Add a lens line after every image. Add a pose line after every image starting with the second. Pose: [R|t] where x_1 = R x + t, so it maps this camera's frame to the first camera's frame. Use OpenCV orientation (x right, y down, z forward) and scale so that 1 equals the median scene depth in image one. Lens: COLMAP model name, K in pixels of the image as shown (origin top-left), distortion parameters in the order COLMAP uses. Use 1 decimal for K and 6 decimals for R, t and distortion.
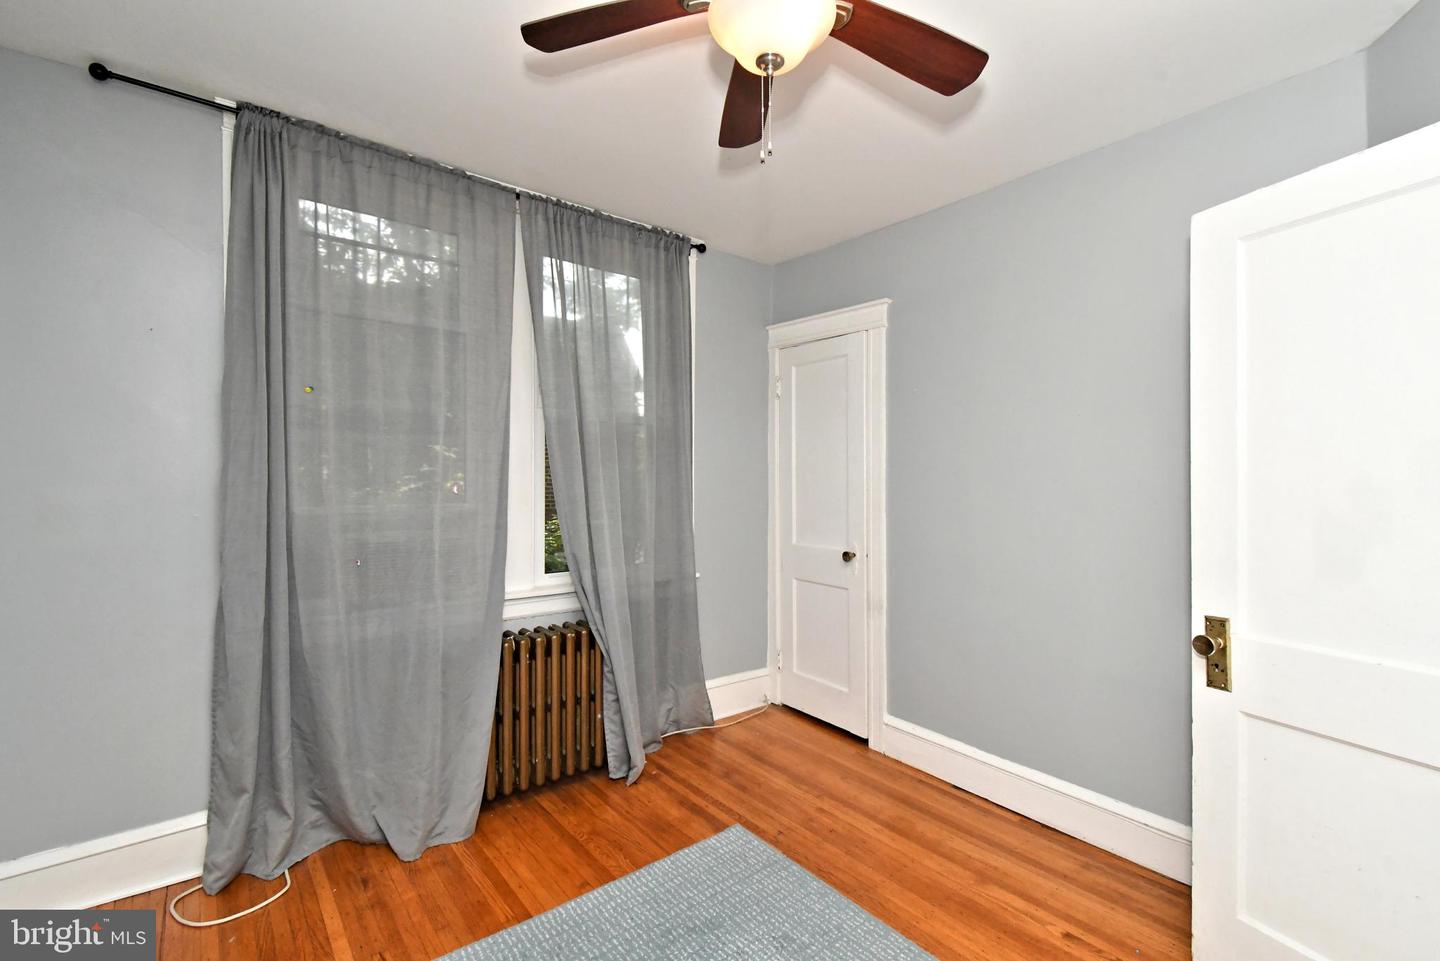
lens RADIAL K [[632.5, 0, 720.0], [0, 632.5, 480.5], [0, 0, 1]] dist [0.031088, -0.000197]
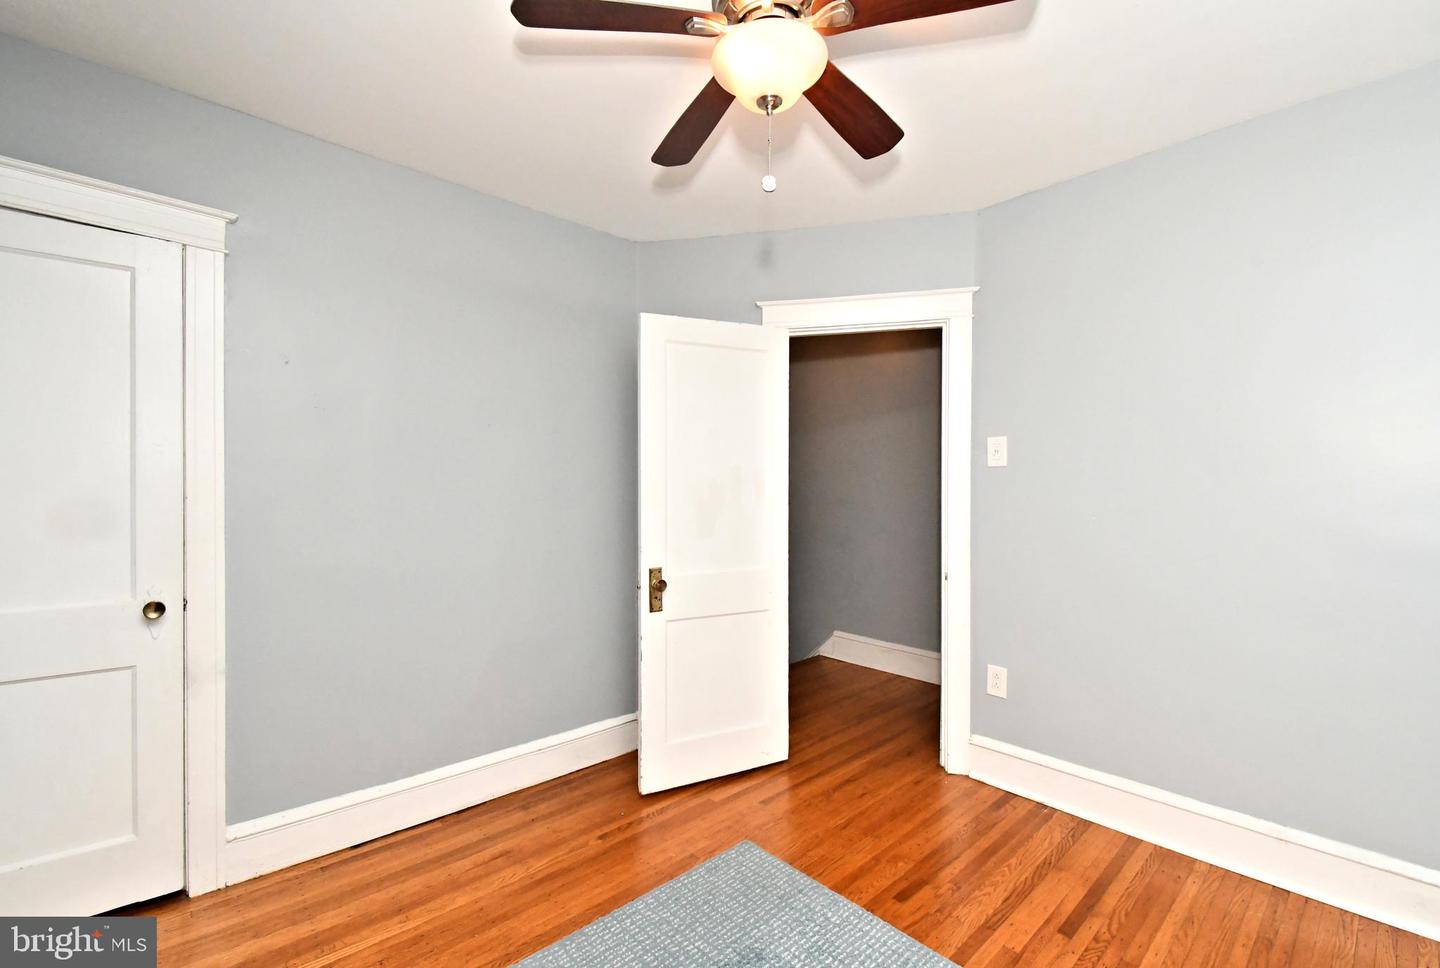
lens RADIAL K [[622.0, 0, 720.0], [0, 622.0, 484.0], [0, 0, 1]] dist [-0.001303, -0.000198]
pose [[-0.065093, 0.004320, 0.997870, -0.524202], [0.000549, 0.999991, -0.004293, 0.006916], [-0.997879, 0.000268, -0.065095, 0.627429]]
